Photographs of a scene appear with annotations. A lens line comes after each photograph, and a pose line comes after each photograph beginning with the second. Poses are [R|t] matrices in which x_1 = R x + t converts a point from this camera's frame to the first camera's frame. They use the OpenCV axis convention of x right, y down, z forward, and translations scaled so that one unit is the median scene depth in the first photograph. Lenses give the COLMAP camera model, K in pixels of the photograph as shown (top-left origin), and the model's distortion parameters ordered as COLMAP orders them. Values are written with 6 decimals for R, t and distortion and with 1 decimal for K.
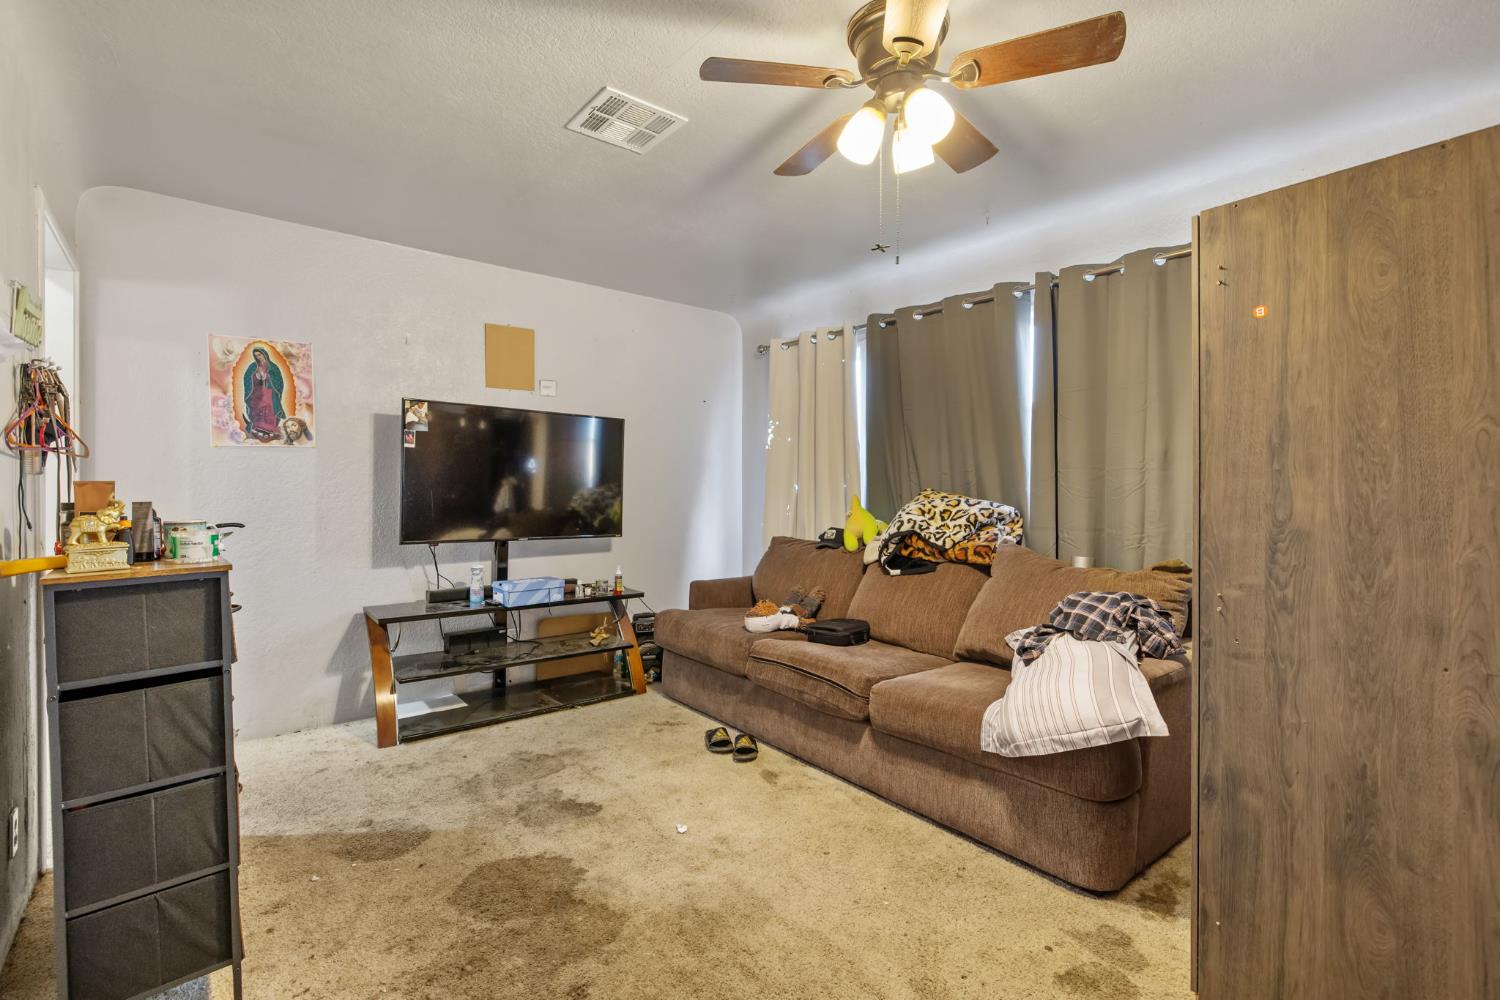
lens RADIAL K [[689.1, 0, 750.0], [0, 689.1, 486.7], [0, 0, 1]] dist [-0.000126, 0.000153]
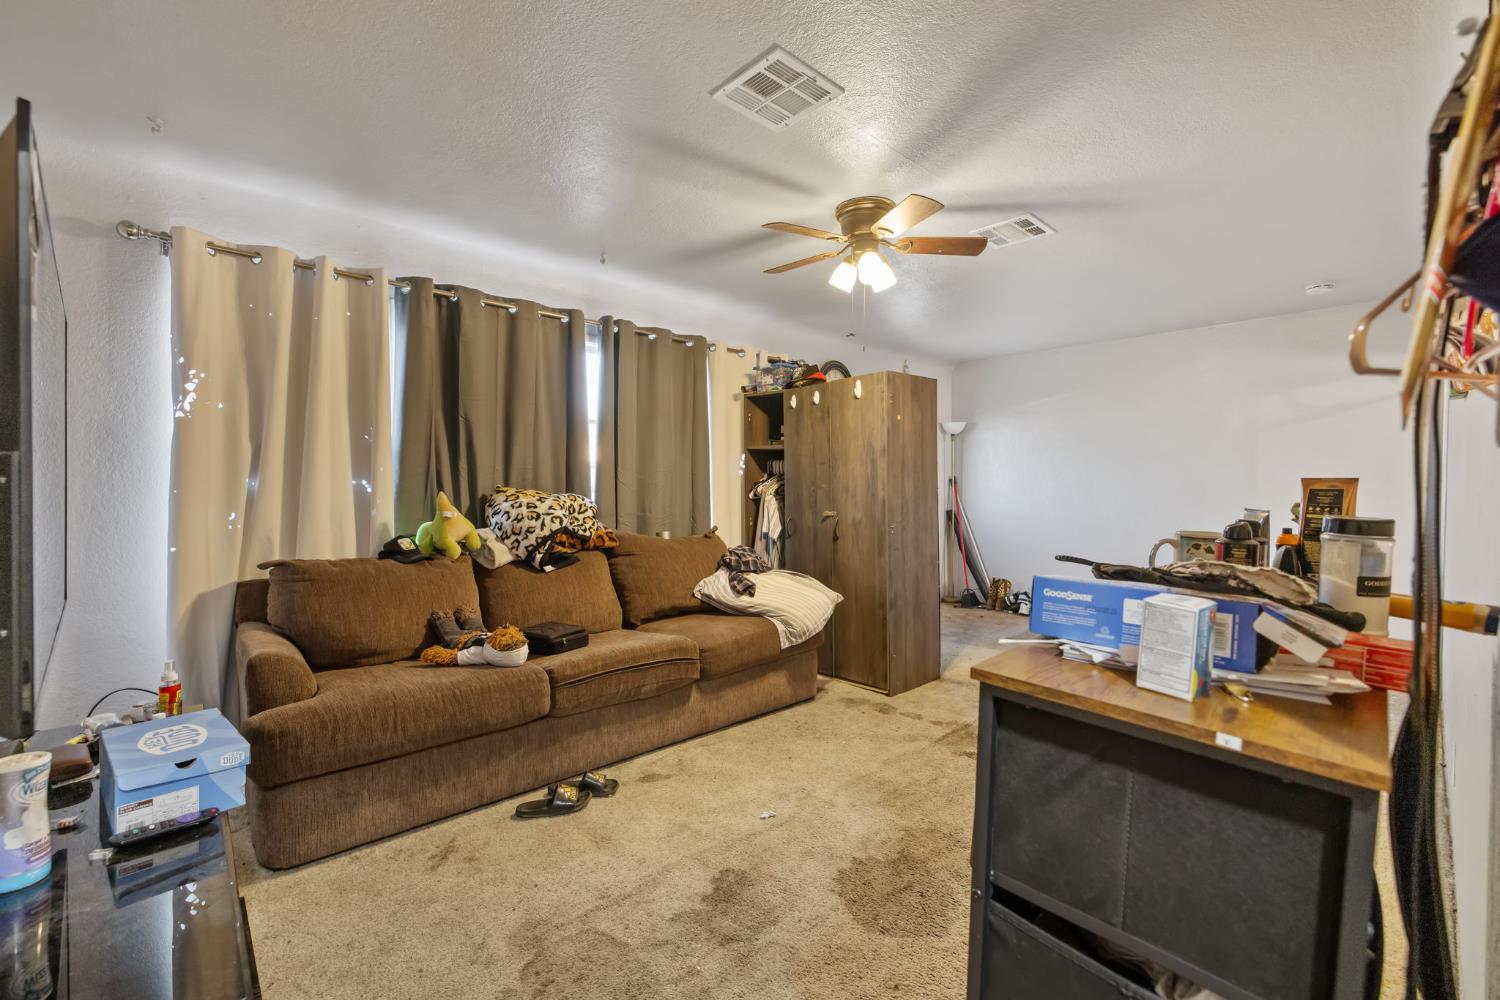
lens RADIAL K [[666.5, 0, 724.7], [0, 666.5, 498.0], [0, 0, 1]] dist [-0.000168, 0.000047]
pose [[-0.074044, -0.020878, 0.997036, -0.937696], [-0.001376, 0.999782, 0.020833, 0.001004], [-0.997254, 0.000171, -0.074057, 0.988461]]
